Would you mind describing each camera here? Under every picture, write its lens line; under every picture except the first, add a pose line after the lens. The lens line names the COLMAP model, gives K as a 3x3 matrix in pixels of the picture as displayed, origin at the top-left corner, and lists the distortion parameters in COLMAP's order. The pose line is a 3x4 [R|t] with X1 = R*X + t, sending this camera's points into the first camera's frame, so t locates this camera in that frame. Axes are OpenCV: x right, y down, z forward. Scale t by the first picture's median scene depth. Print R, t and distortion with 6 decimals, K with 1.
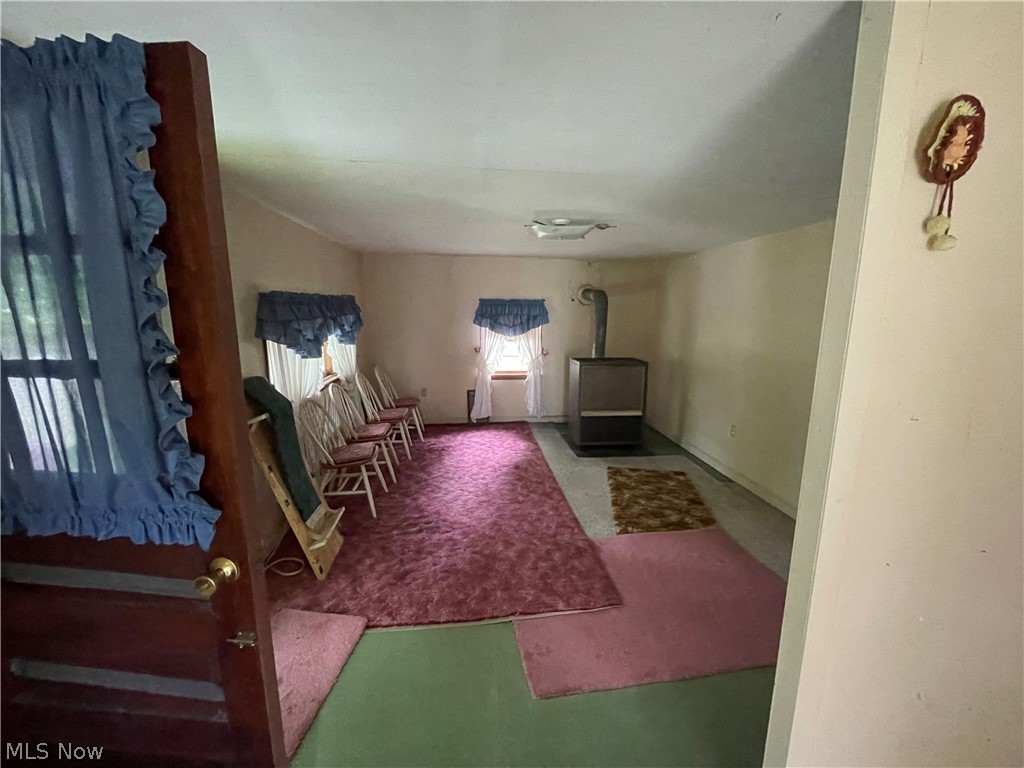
lens RADIAL K [[415.6, 0, 513.4], [0, 415.6, 385.0], [0, 0, 1]] dist [-0.001552, -0.001252]
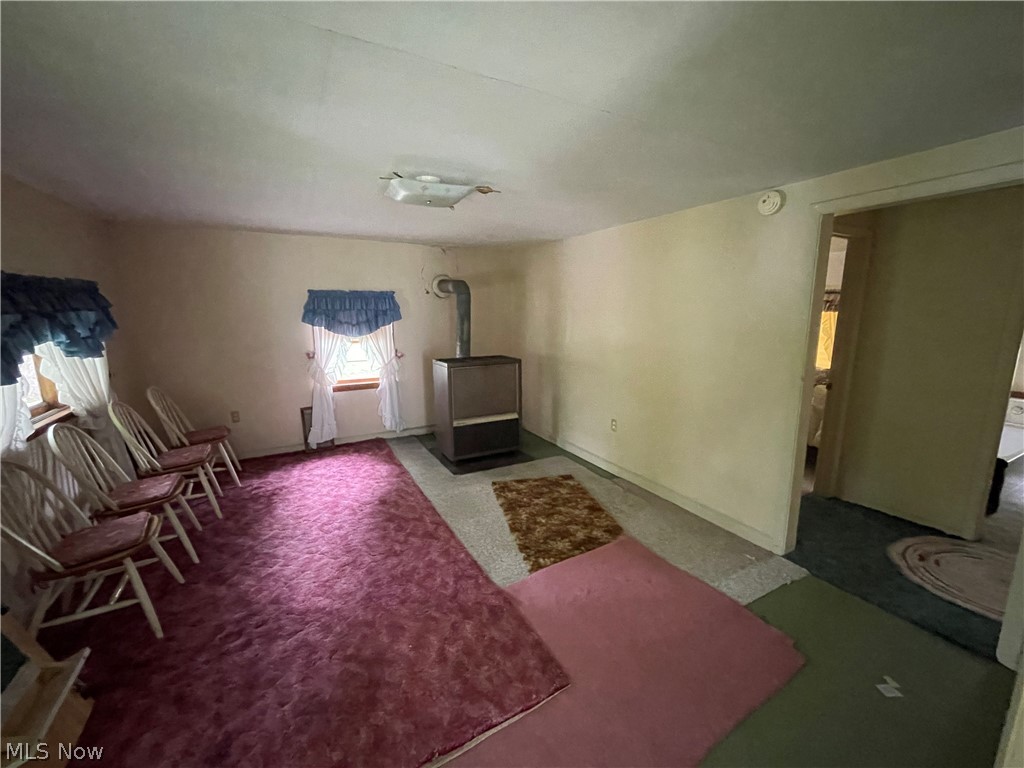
lens RADIAL K [[415.6, 0, 513.4], [0, 415.6, 385.0], [0, 0, 1]] dist [-0.001552, -0.001252]
pose [[0.925154, -0.078382, 0.371411, -0.041396], [0.078282, 0.996813, 0.015373, -0.016877], [-0.371432, 0.014853, 0.928341, 0.194332]]
